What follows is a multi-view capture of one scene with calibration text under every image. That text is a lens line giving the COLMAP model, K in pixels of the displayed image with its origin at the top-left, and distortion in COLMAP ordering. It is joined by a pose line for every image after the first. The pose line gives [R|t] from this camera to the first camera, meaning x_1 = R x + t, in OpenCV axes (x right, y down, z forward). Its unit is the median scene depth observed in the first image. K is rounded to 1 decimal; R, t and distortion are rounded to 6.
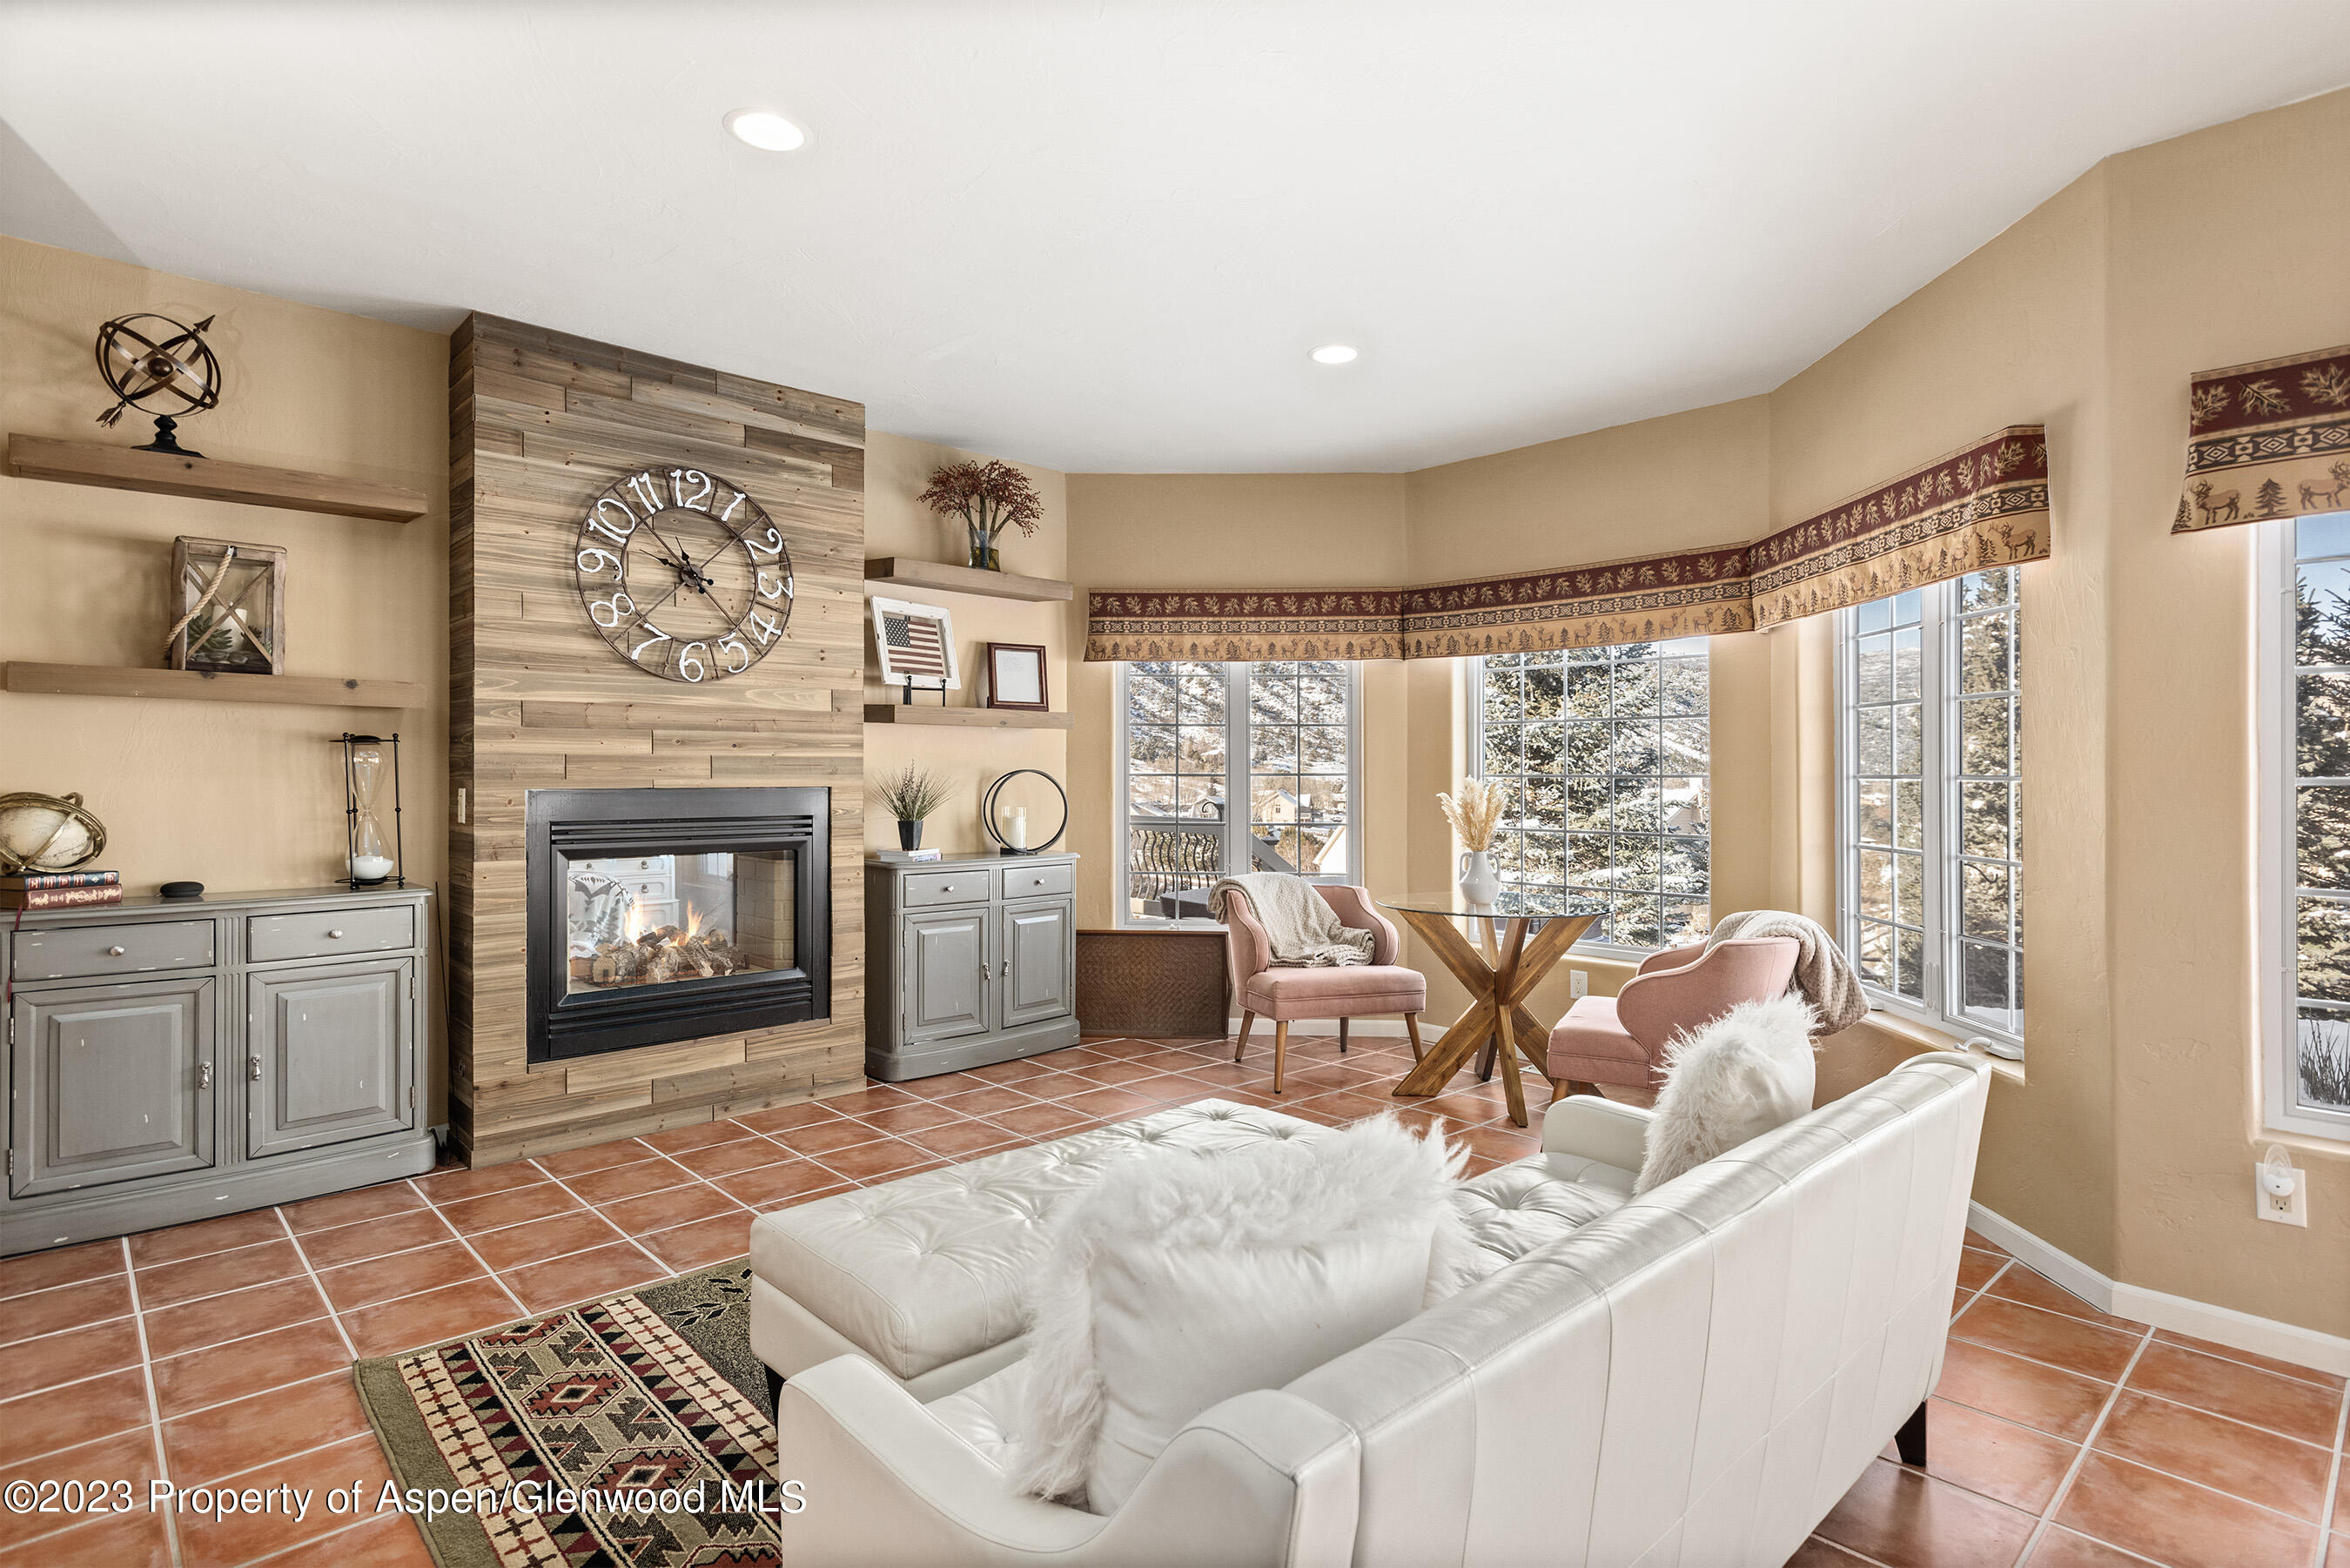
lens RADIAL K [[1171.2, 0, 1184.3], [0, 1171.2, 790.5], [0, 0, 1]] dist [-0.003045, -0.000582]
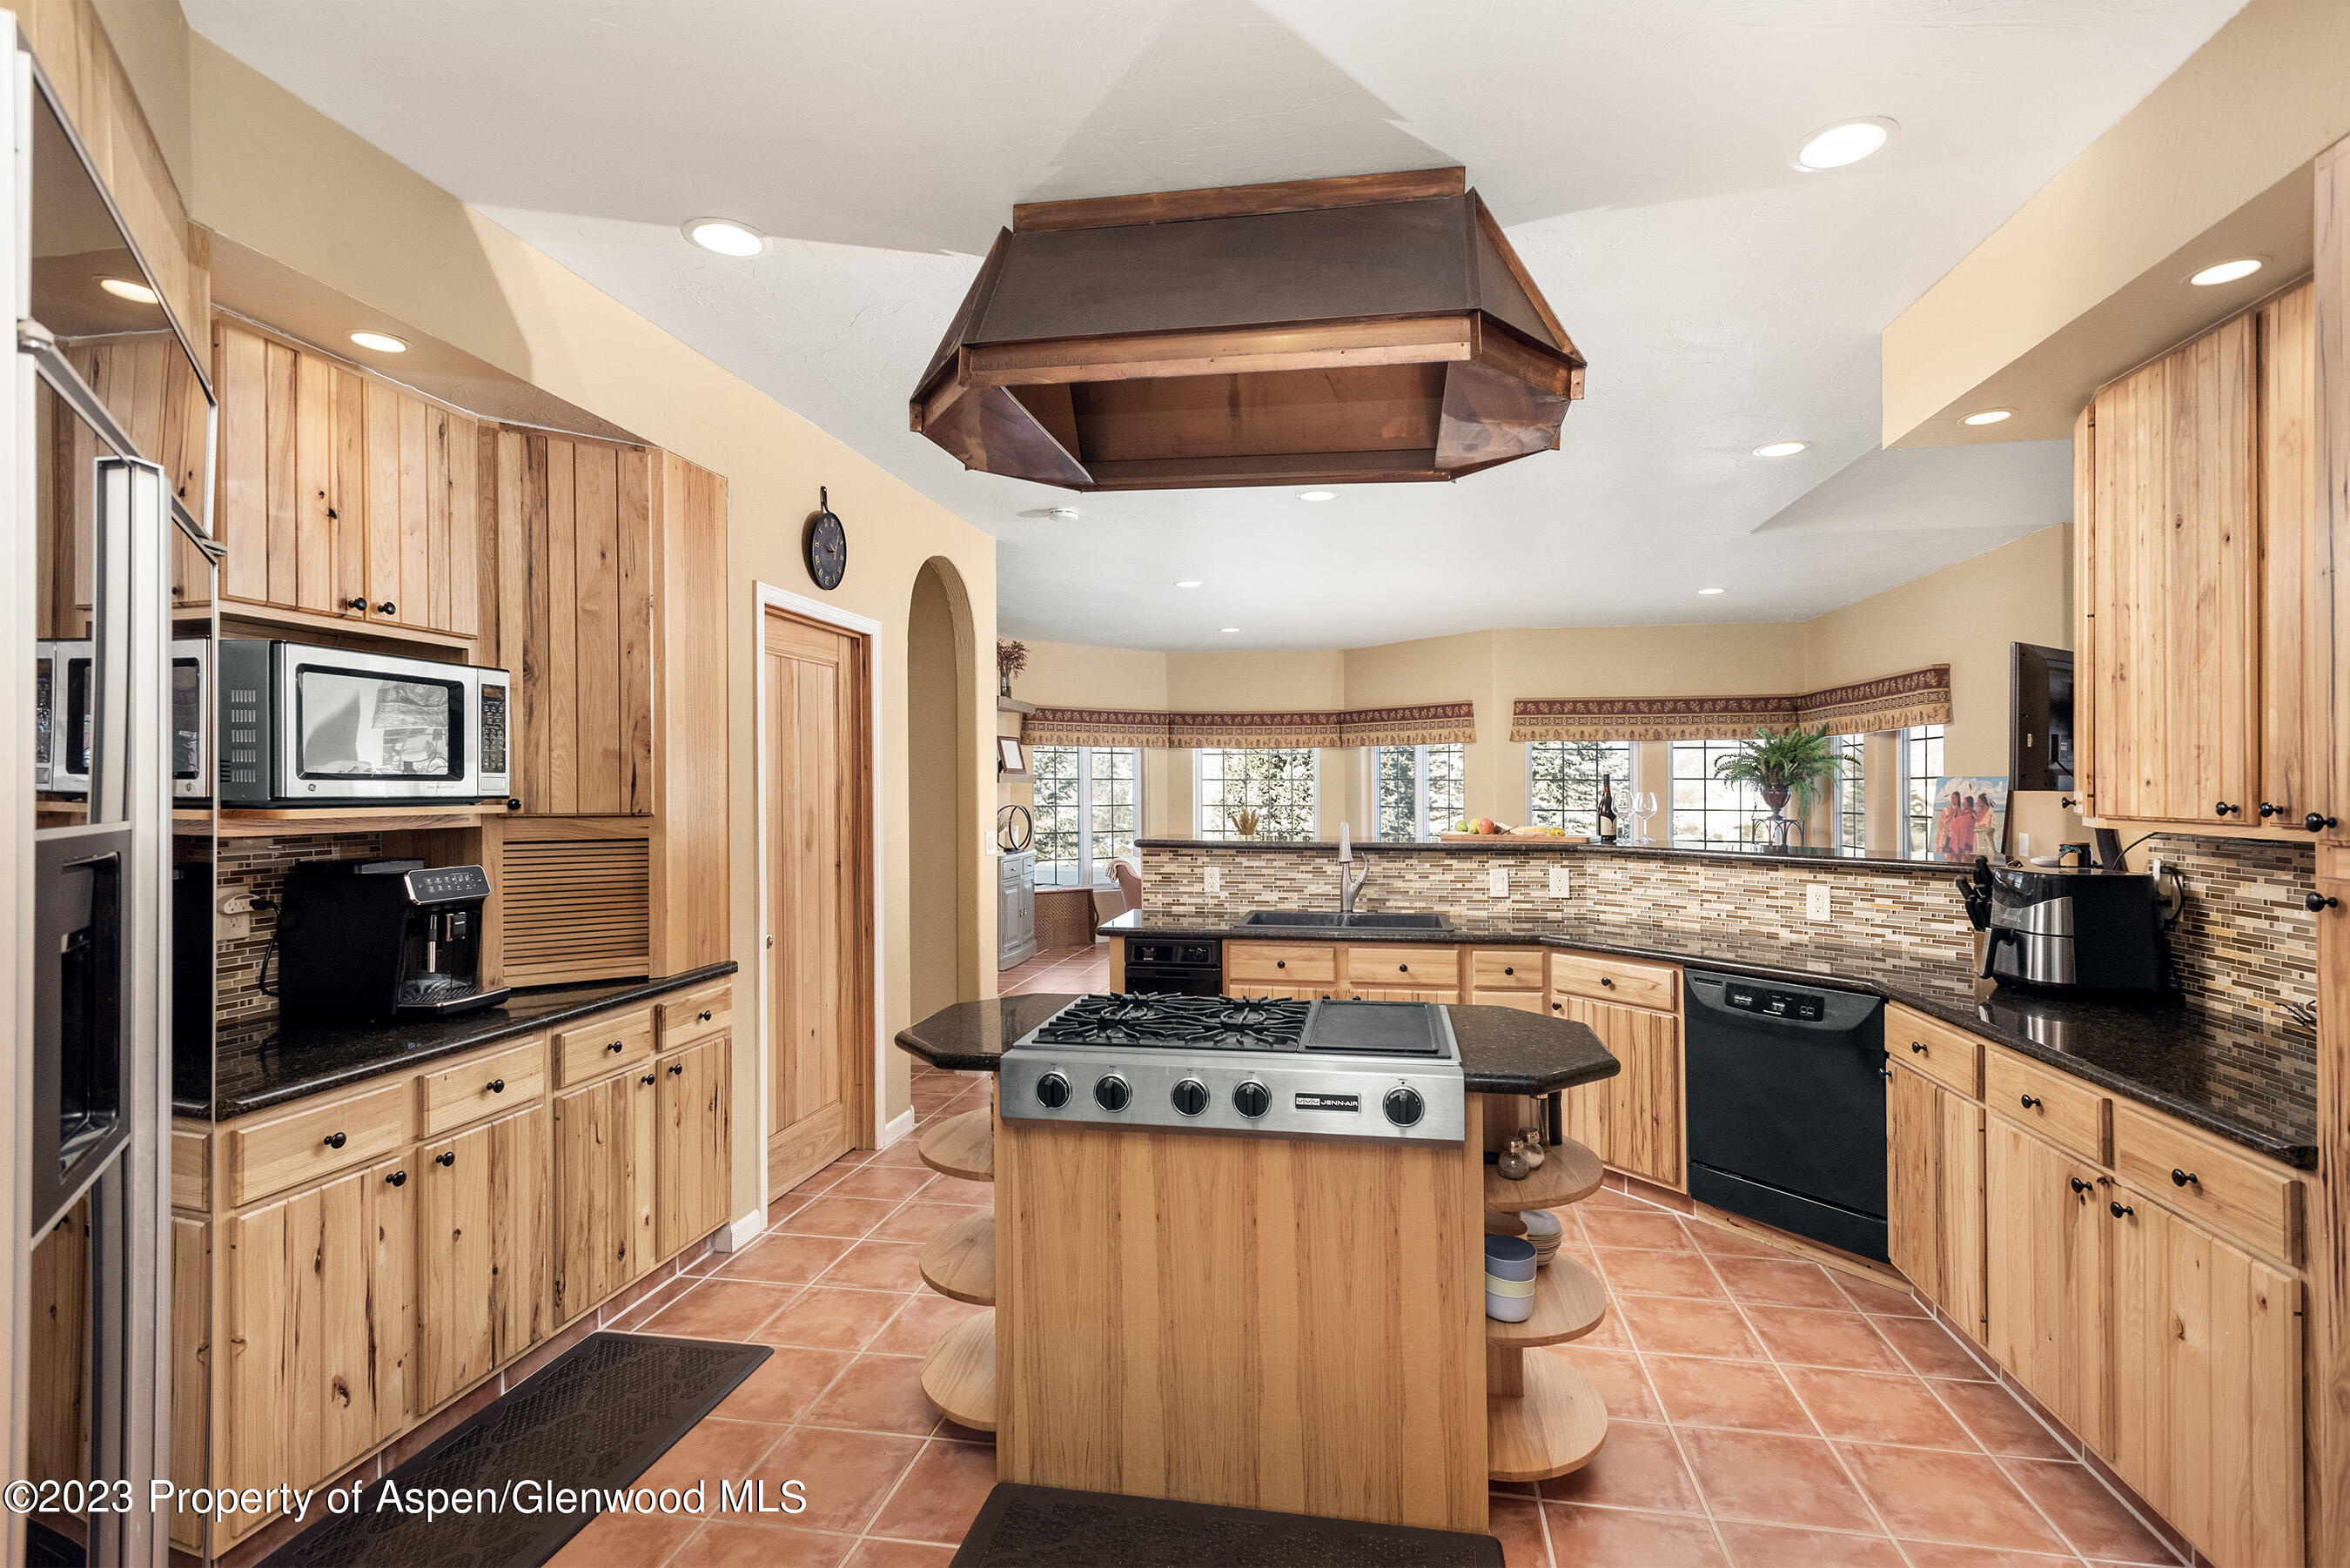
lens RADIAL K [[1120.2, 0, 1176.1], [0, 1120.2, 778.3], [0, 0, 1]] dist [0.004149, 0.000505]
pose [[0.810972, 0.002049, 0.585081, -0.952317], [0.008362, 0.999851, -0.015092, -0.033654], [-0.585025, 0.017131, 0.810834, -0.560971]]
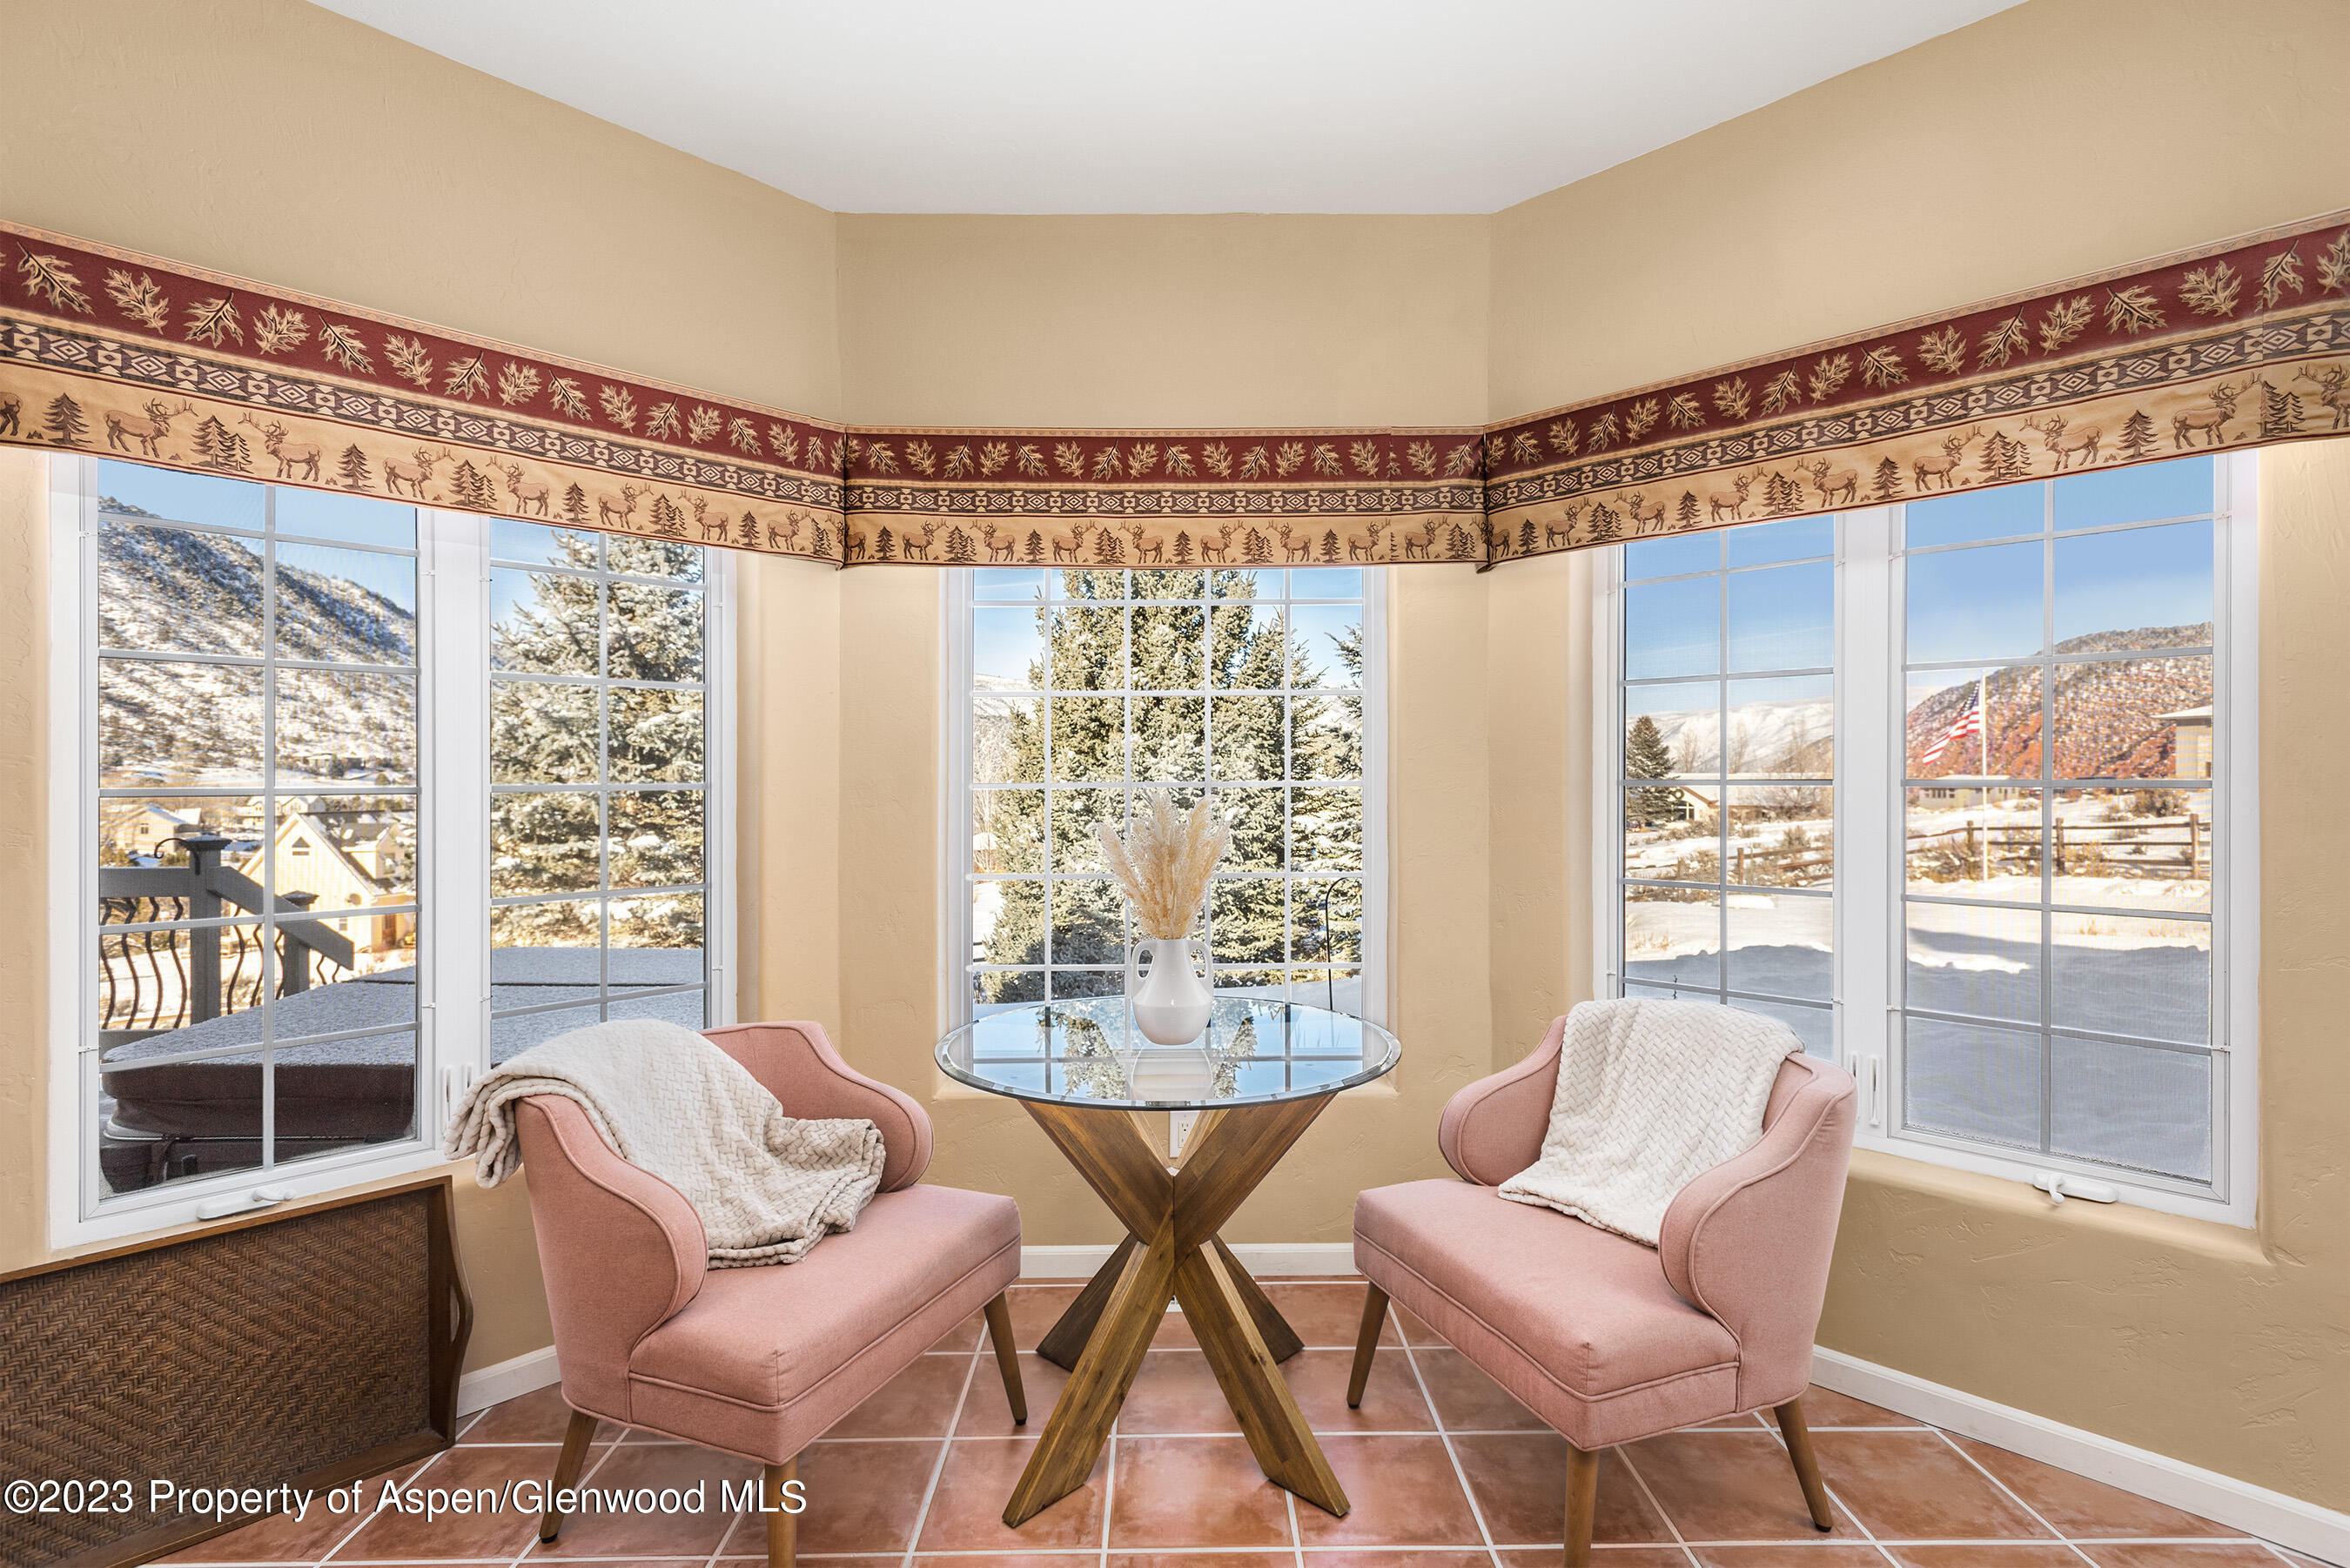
lens RADIAL K [[1120.2, 0, 1176.1], [0, 1120.2, 778.3], [0, 0, 1]] dist [0.004149, 0.000505]
pose [[0.682640, -0.008460, 0.730706, -0.081569], [0.019292, 0.999793, -0.006447, -0.011657], [-0.730500, 0.018498, 0.682662, 0.583050]]
